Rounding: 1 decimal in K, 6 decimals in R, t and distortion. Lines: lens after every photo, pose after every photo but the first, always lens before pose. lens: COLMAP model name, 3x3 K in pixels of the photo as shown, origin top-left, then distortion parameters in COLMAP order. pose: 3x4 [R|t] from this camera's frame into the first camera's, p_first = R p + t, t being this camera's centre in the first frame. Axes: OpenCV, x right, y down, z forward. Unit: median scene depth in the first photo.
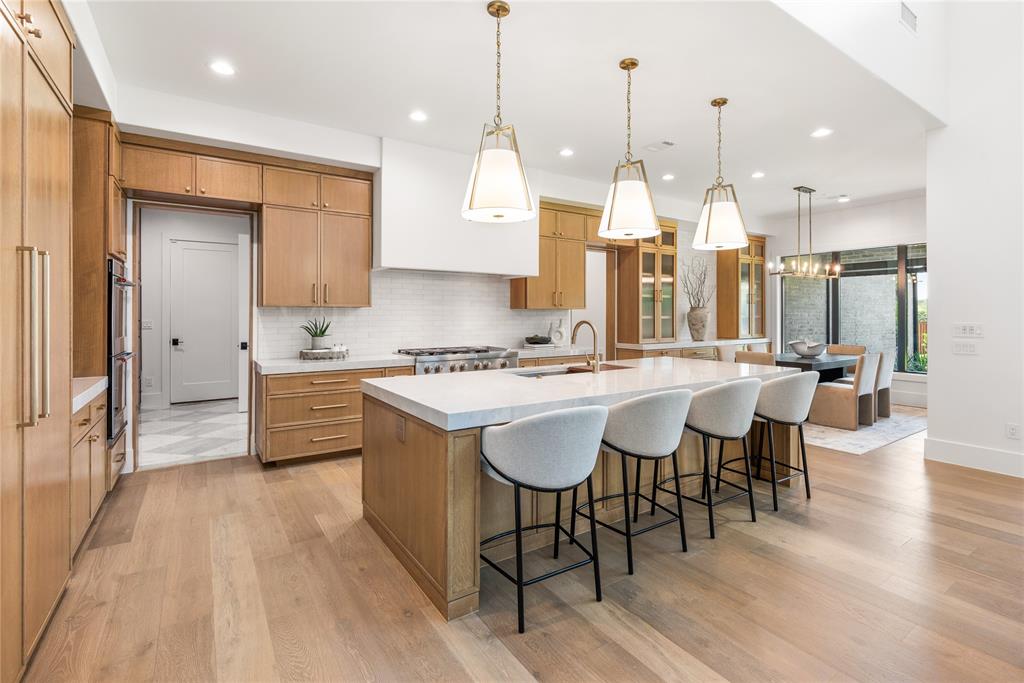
lens RADIAL K [[475.8, 0, 530.1], [0, 475.8, 313.6], [0, 0, 1]] dist [0.004788, -0.000007]
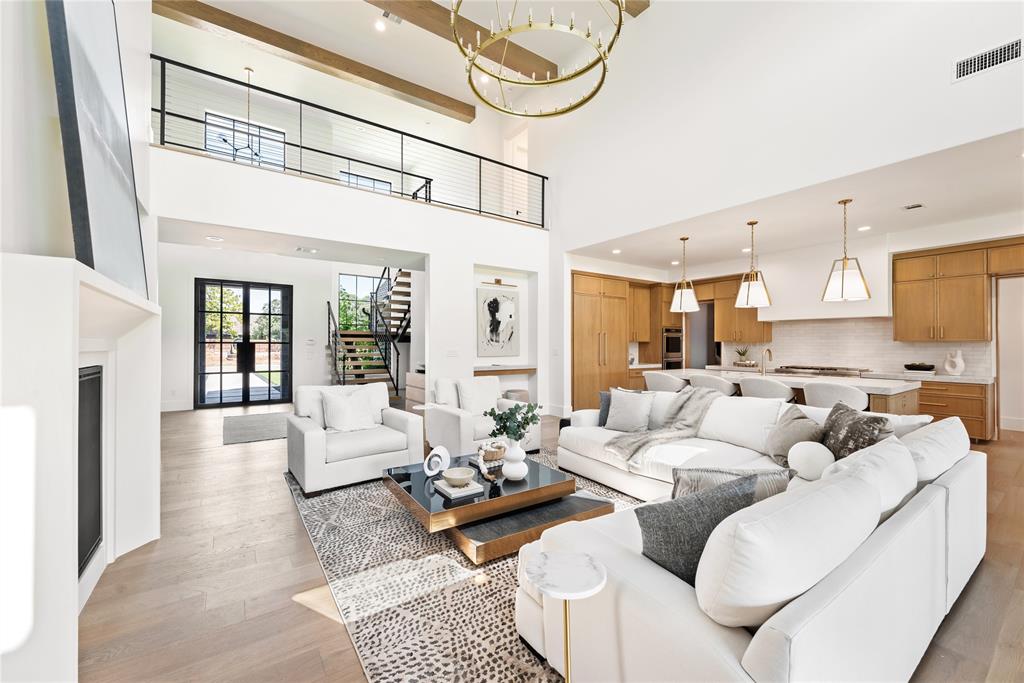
lens RADIAL K [[404.1, 0, 512.3], [0, 404.1, 341.2], [0, 0, 1]] dist [-0.003328, -0.000298]
pose [[0.008174, -0.008201, -0.999933, 1.109699], [-0.001576, 0.999965, -0.008214, 0.000928], [0.999965, 0.001643, 0.008160, -0.027604]]
